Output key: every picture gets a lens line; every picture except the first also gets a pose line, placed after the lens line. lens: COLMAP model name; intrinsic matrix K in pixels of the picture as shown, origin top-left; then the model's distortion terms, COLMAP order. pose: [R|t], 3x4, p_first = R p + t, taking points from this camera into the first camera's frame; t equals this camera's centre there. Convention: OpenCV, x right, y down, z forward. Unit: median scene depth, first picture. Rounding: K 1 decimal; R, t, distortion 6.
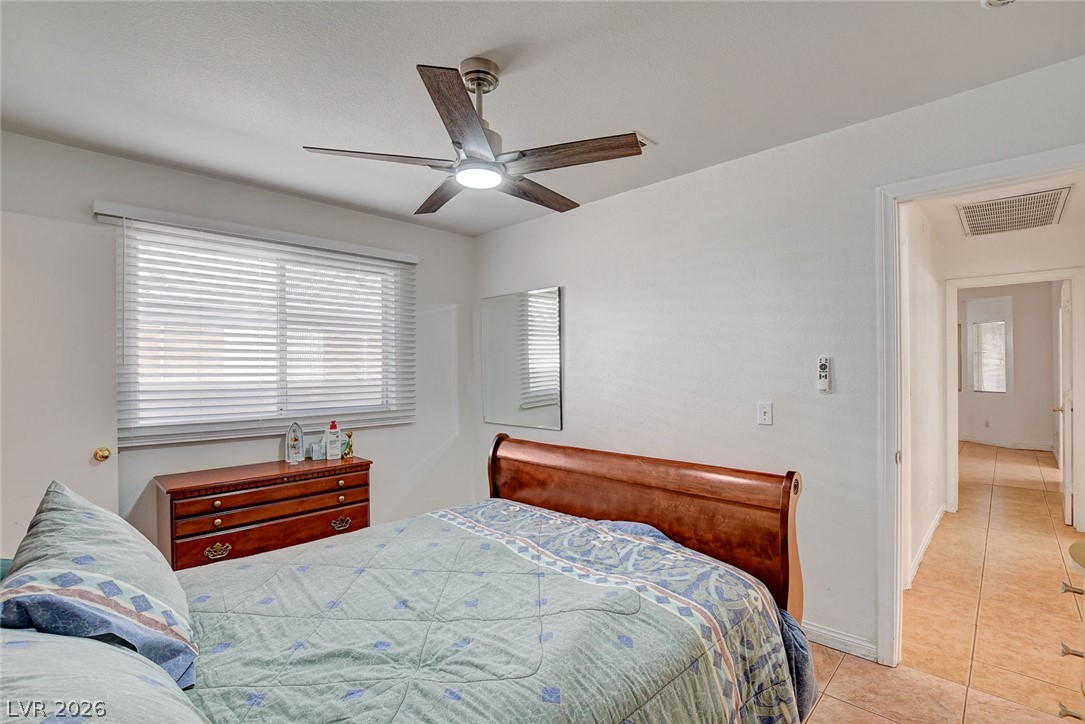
lens RADIAL K [[496.5, 0, 545.3], [0, 496.5, 367.2], [0, 0, 1]] dist [-0.024800, 0.000323]
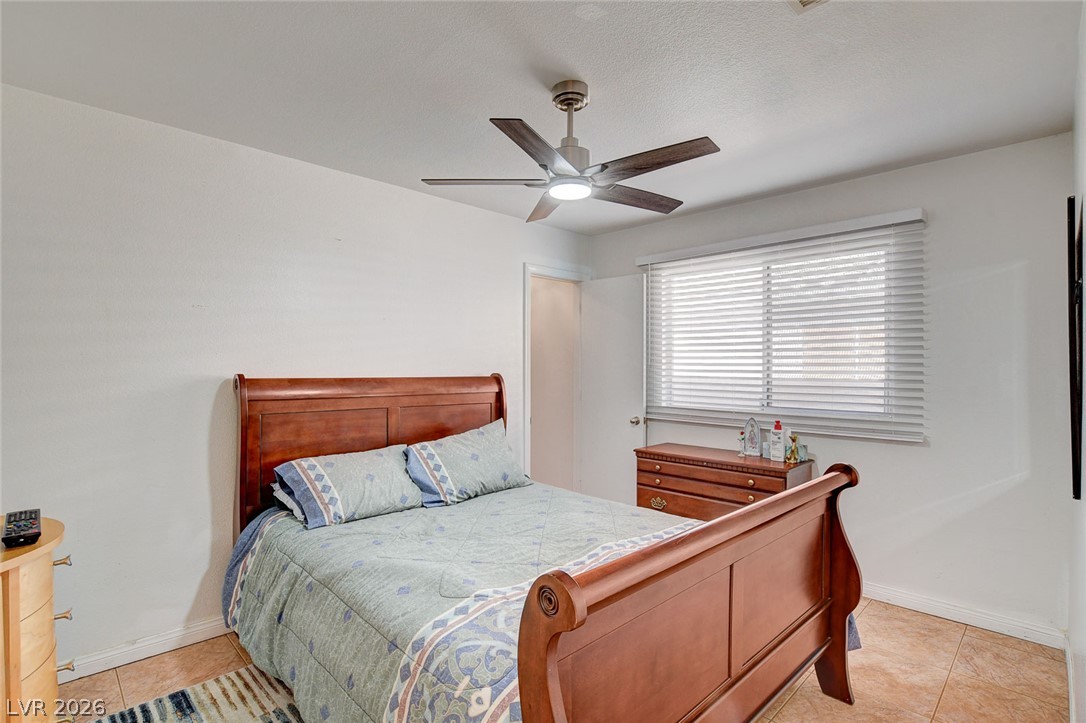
lens RADIAL K [[529.1, 0, 544.9], [0, 529.1, 365.9], [0, 0, 1]] dist [-0.032314, -0.000035]
pose [[-0.032585, 0.002759, -0.999465, 0.638837], [-0.000104, 0.999996, 0.002764, -0.001062], [0.999469, 0.000194, -0.032585, 0.615103]]
